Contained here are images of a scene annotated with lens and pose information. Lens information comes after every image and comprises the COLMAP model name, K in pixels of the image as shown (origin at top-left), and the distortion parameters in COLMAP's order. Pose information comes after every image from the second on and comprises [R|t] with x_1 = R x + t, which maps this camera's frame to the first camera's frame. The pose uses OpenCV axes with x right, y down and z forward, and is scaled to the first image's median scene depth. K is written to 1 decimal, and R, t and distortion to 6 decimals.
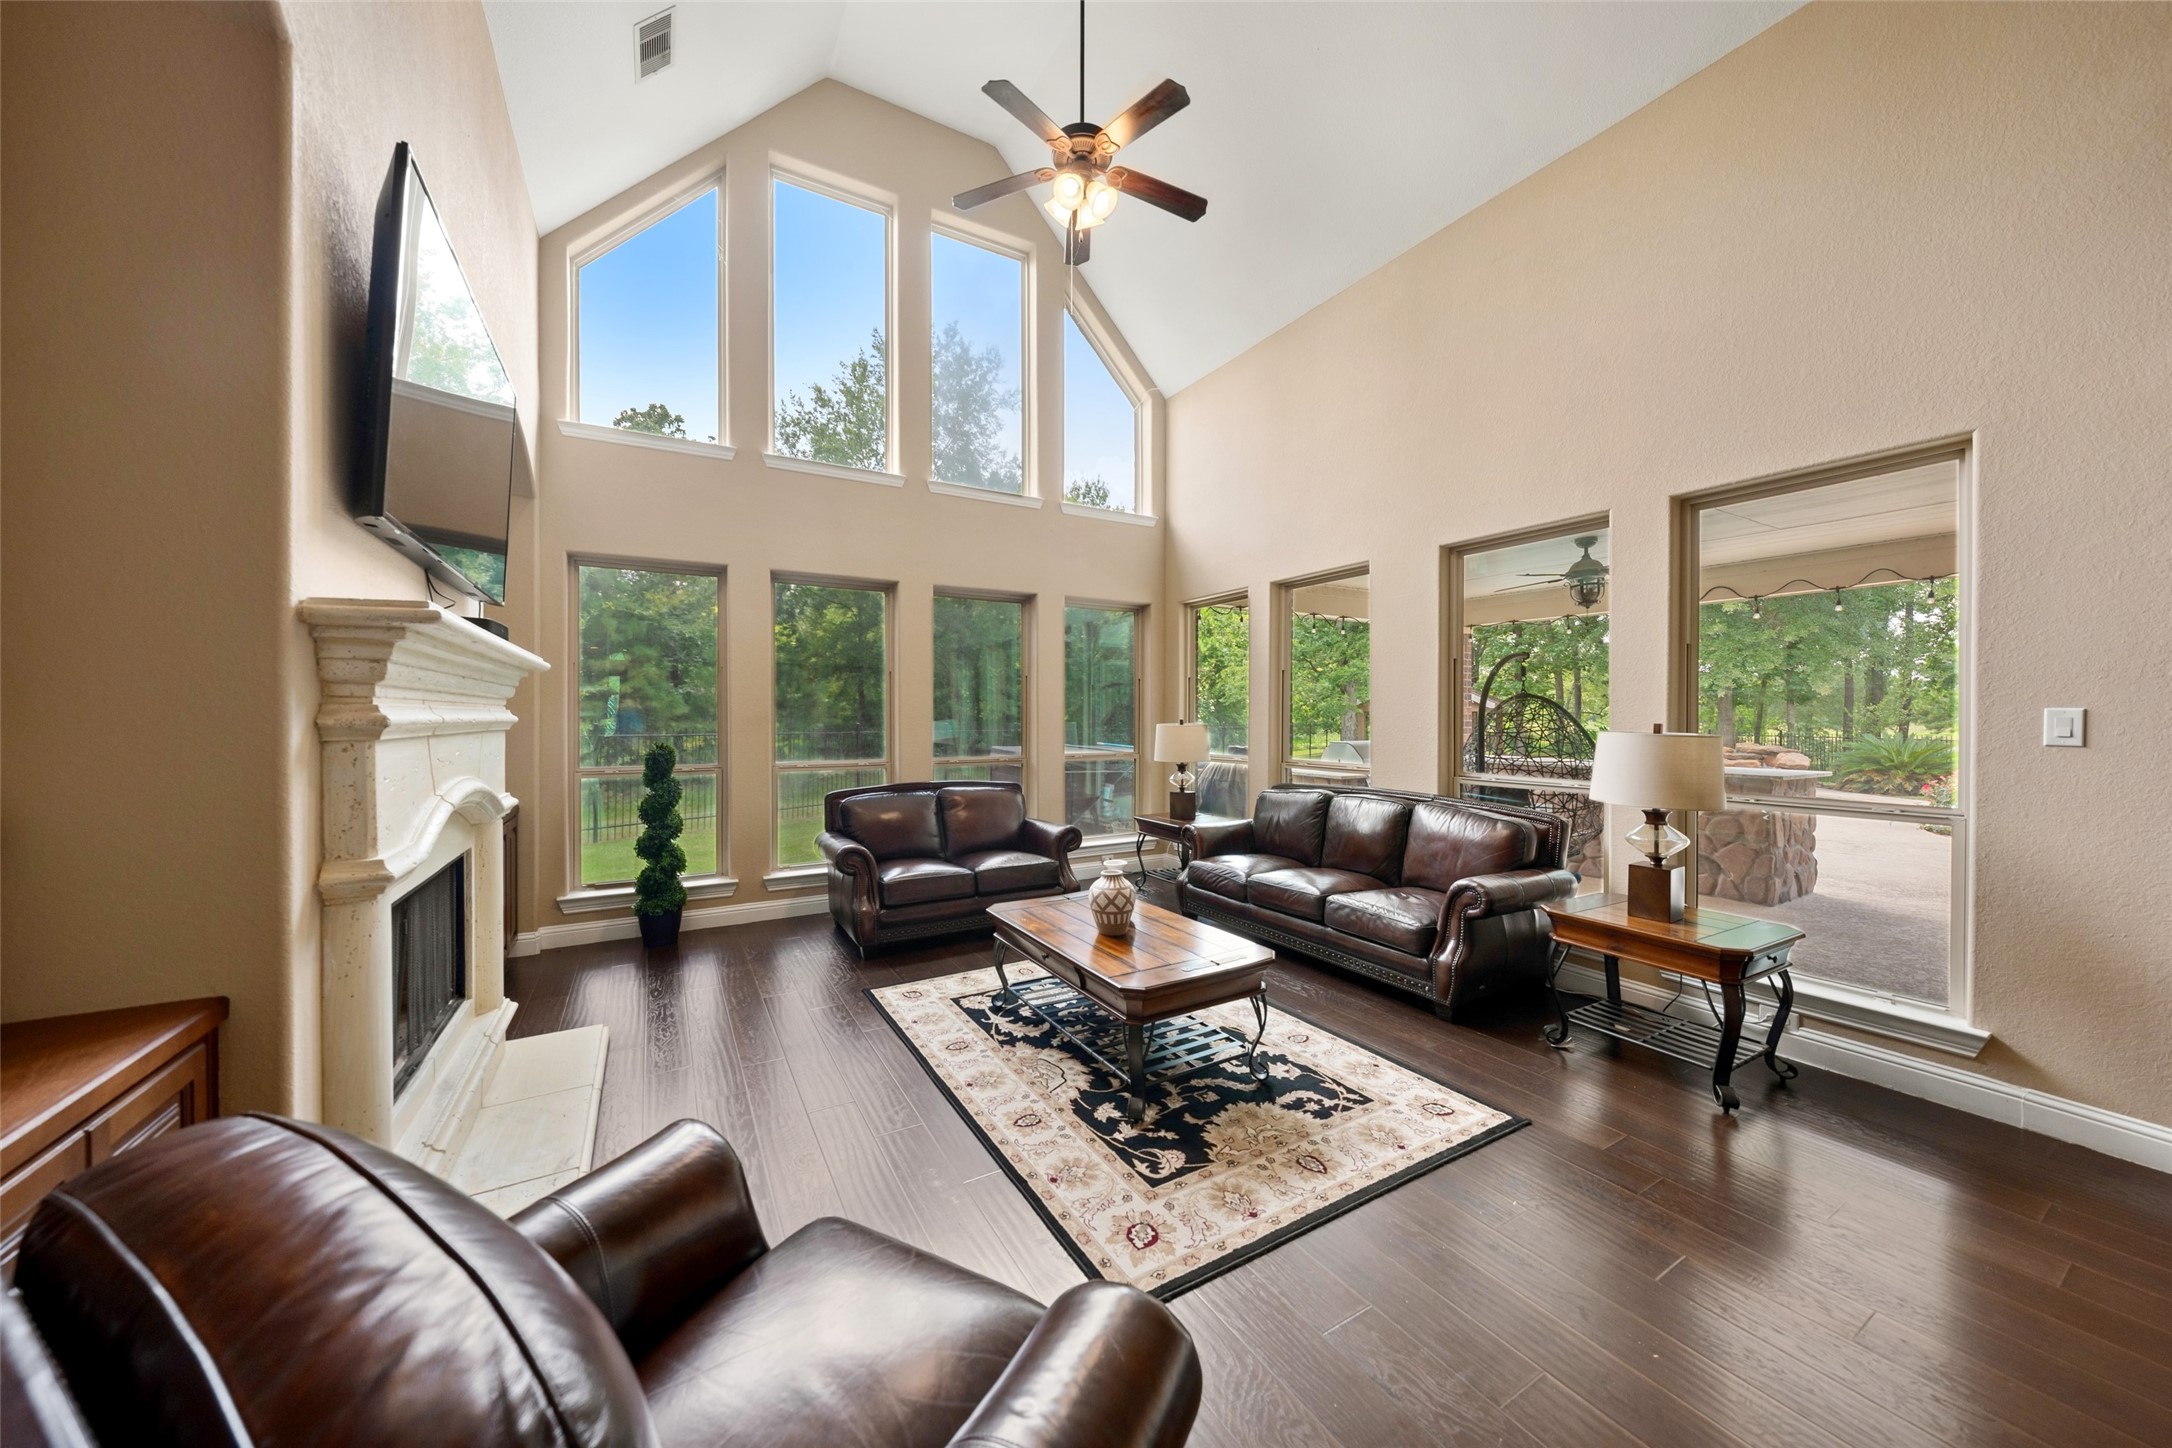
lens RADIAL K [[766.0, 0, 1086.0], [0, 766.0, 724.0], [0, 0, 1]] dist [-0.001144, 0.000007]
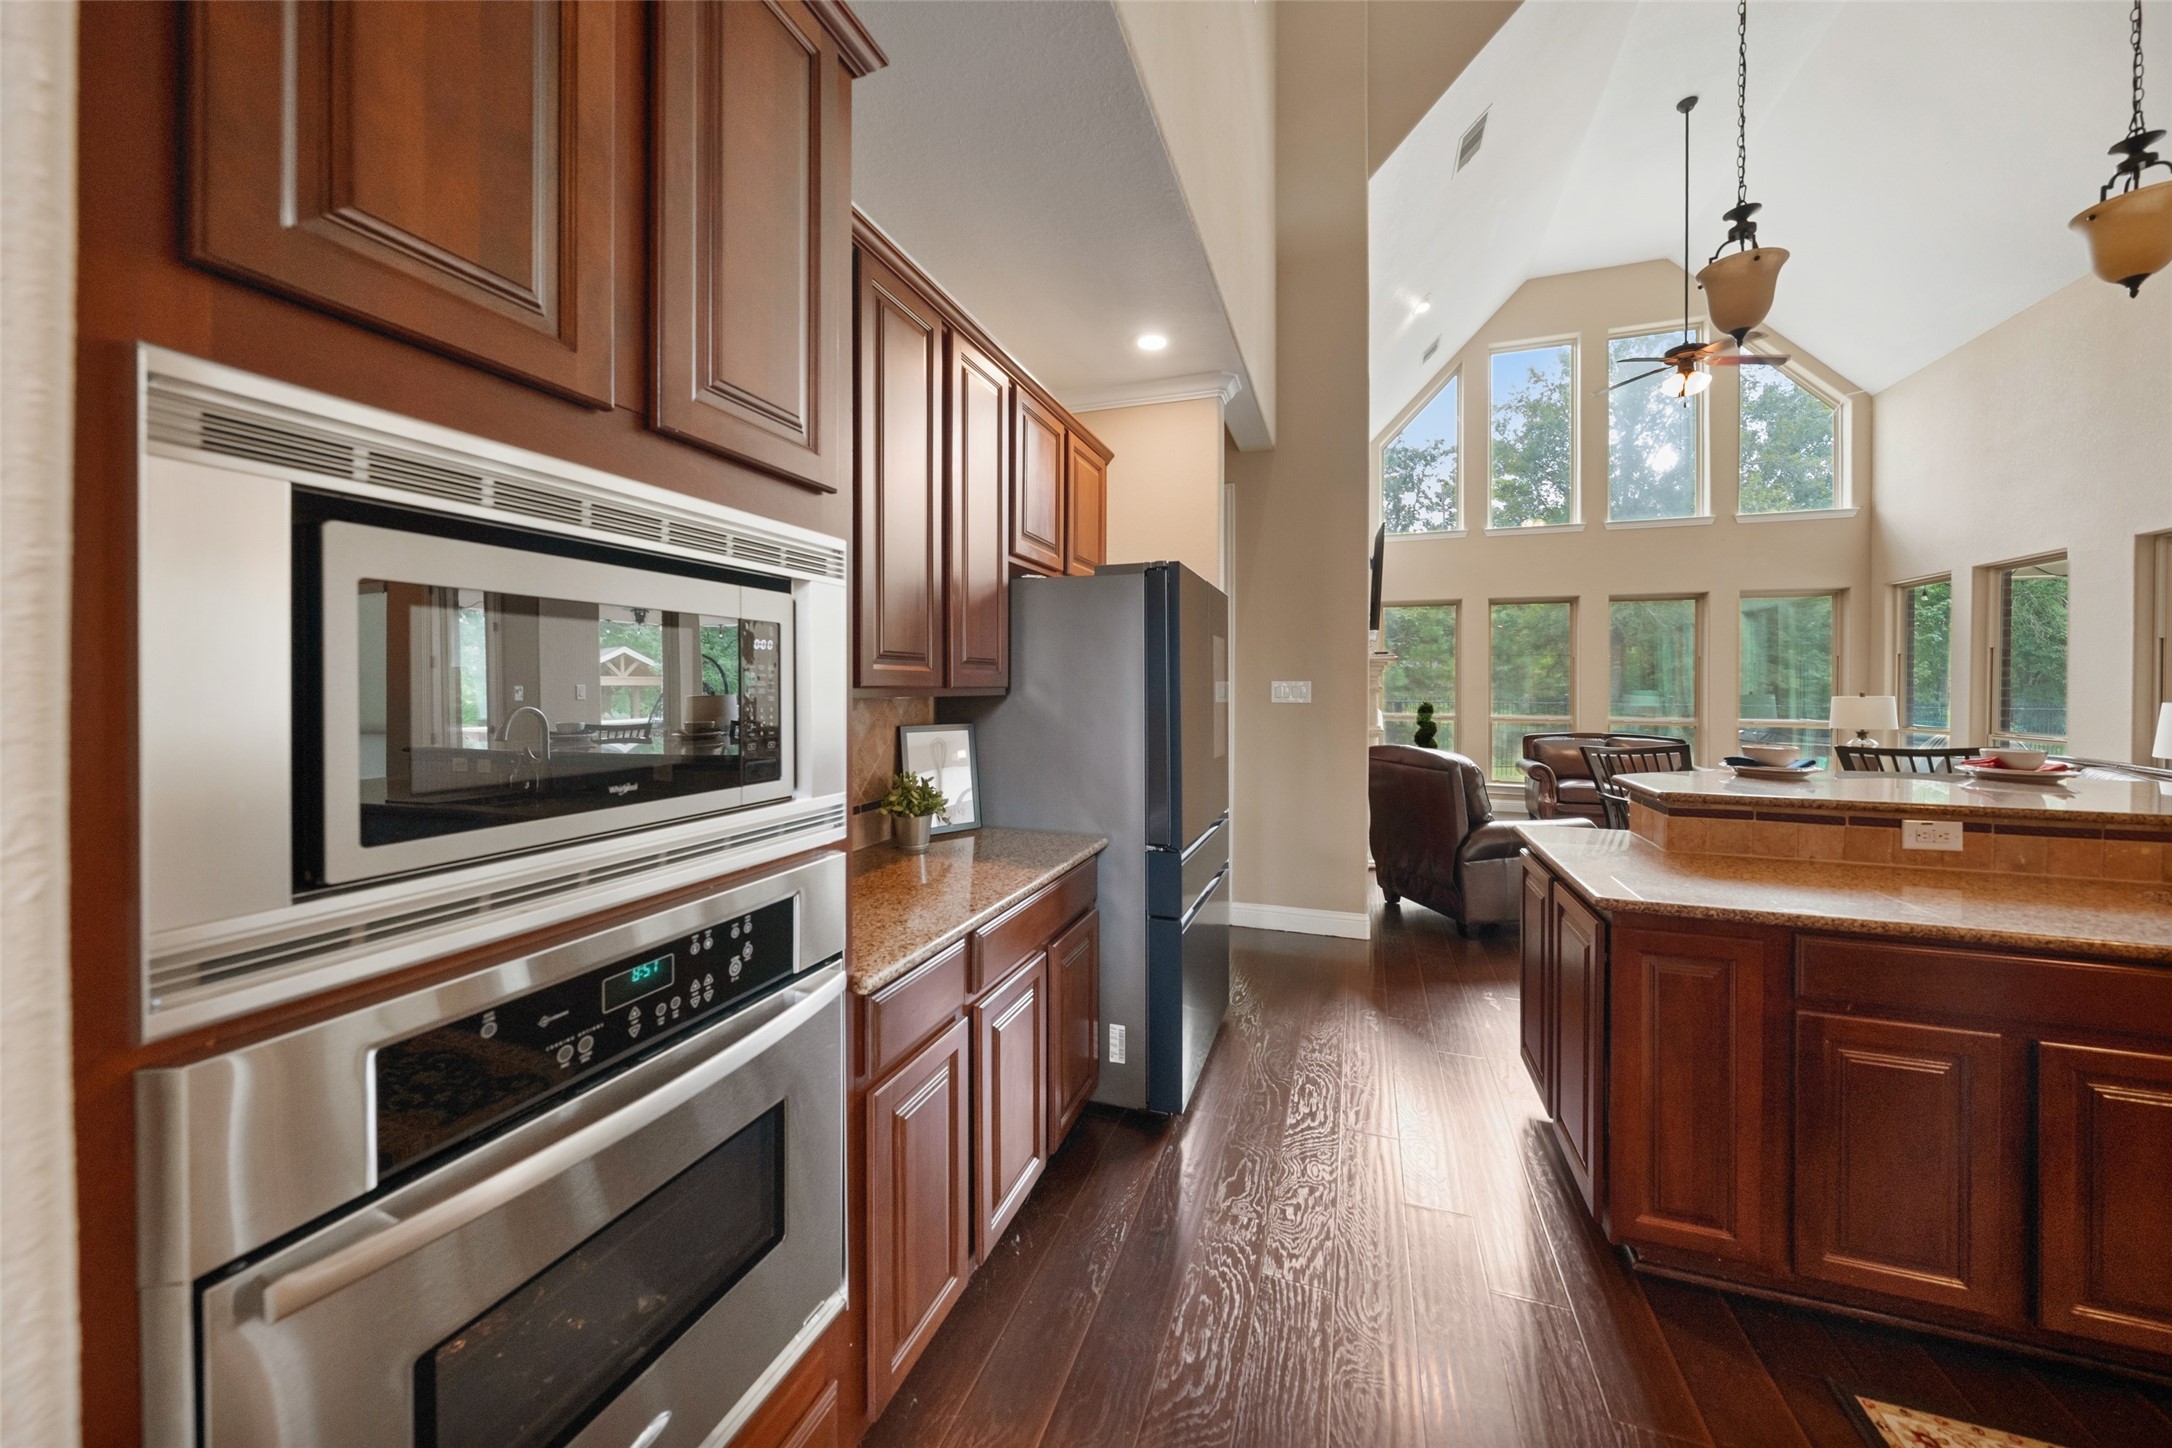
lens RADIAL K [[756.3, 0, 1077.2], [0, 756.3, 693.6], [0, 0, 1]] dist [-0.000672, -0.000015]
pose [[0.639227, 0.008343, -0.768973, 0.217034], [-0.009752, 0.999949, 0.002743, 0.004701], [0.768957, 0.005746, 0.639275, -0.567973]]
